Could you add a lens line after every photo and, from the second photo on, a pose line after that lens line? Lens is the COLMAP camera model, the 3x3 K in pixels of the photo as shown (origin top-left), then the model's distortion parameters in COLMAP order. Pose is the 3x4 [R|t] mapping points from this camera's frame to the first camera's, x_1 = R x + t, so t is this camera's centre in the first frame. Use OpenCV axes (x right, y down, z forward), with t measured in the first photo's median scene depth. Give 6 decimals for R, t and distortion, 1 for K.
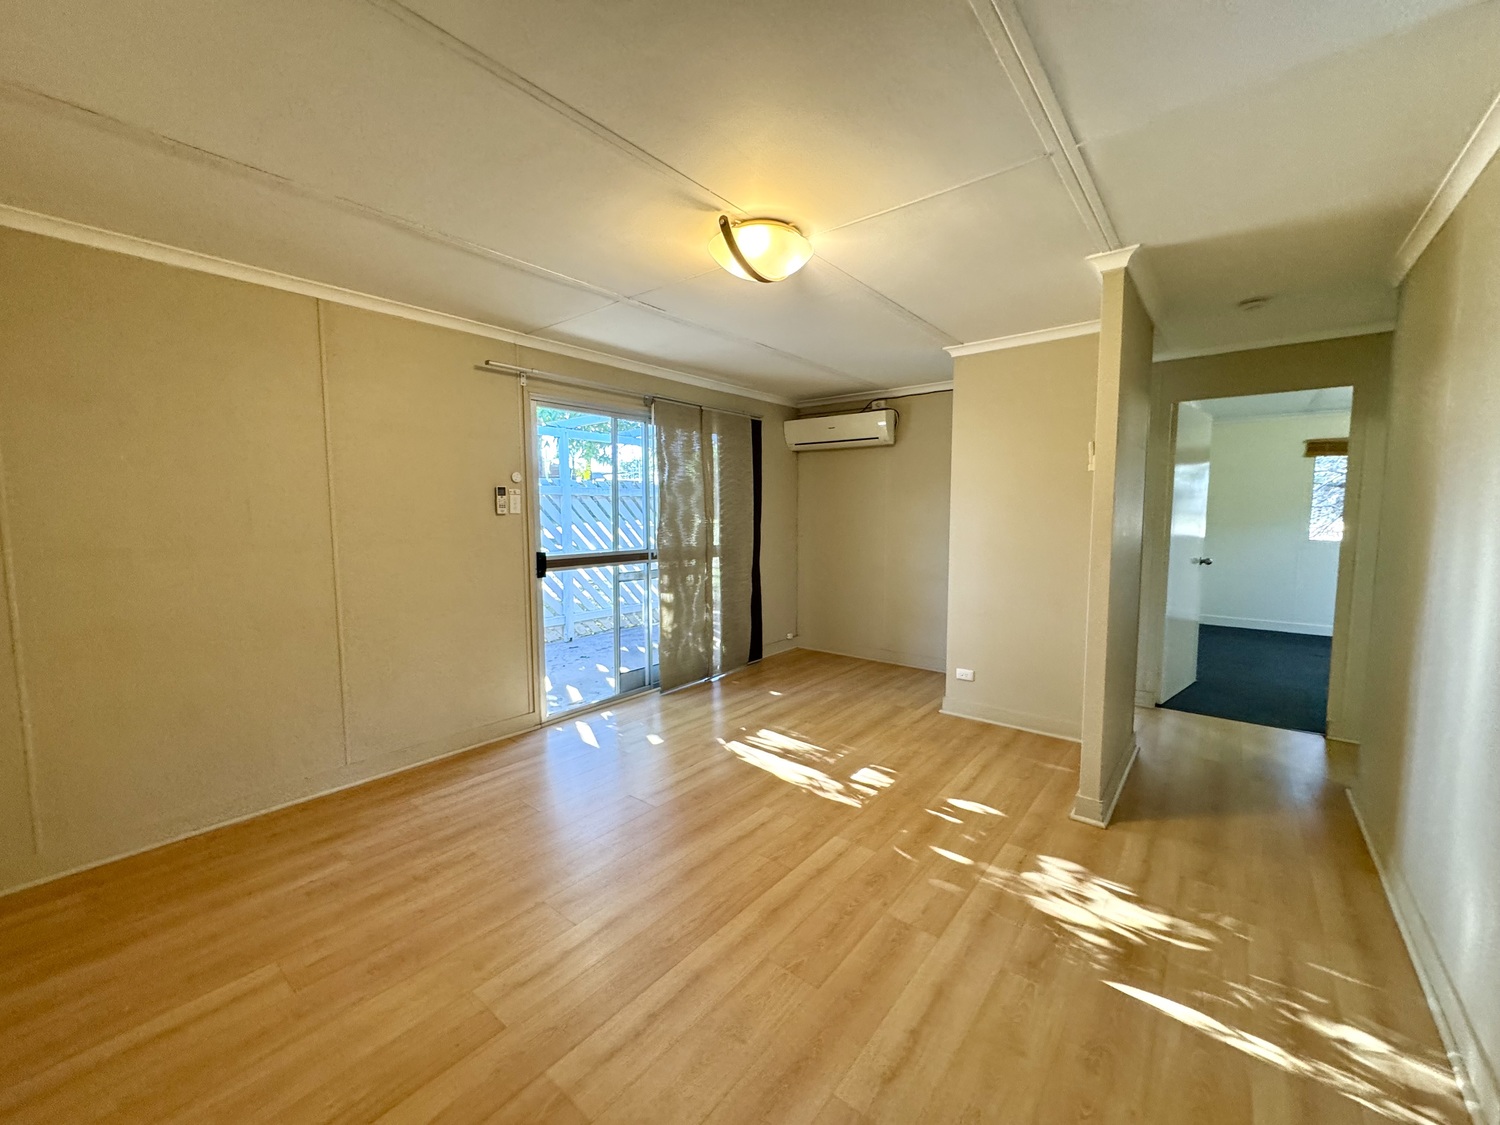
lens RADIAL K [[593.3, 0, 750.9], [0, 593.3, 559.6], [0, 0, 1]] dist [-0.004289, 0.000306]
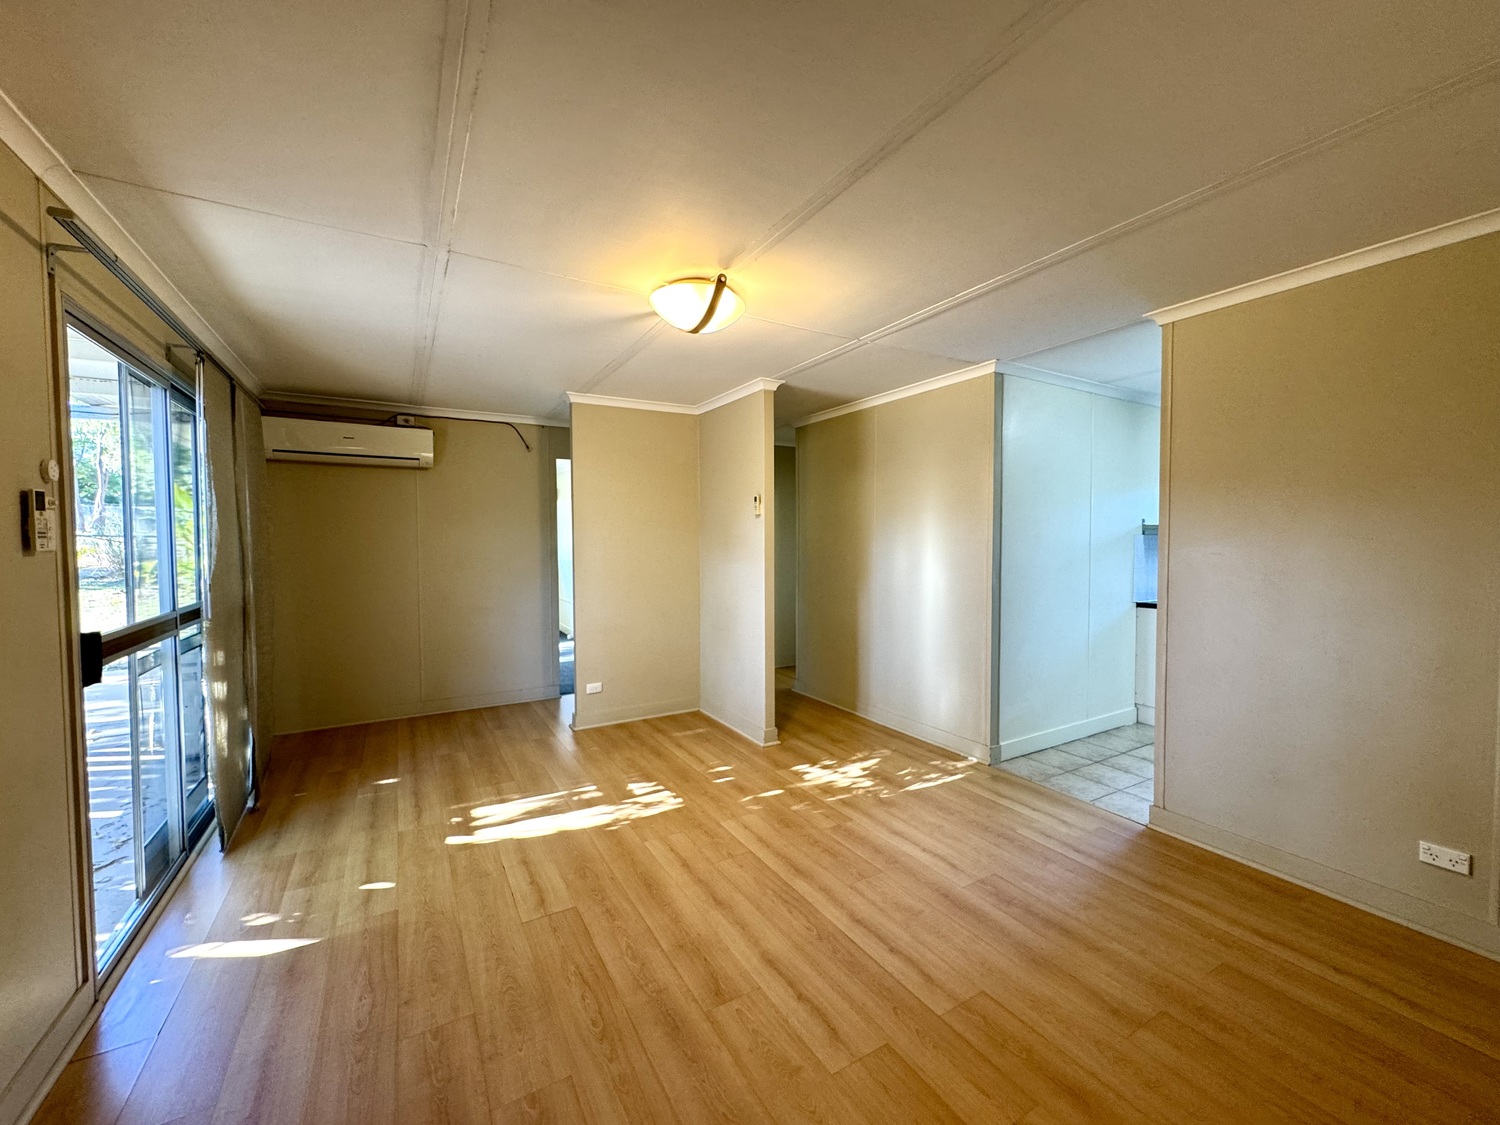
lens RADIAL K [[593.3, 0, 750.9], [0, 593.3, 559.6], [0, 0, 1]] dist [-0.004289, 0.000306]
pose [[0.354776, -0.033029, 0.934368, -0.600700], [0.081629, 0.996654, 0.004237, -0.028409], [-0.931381, 0.074768, 0.356285, 0.333251]]
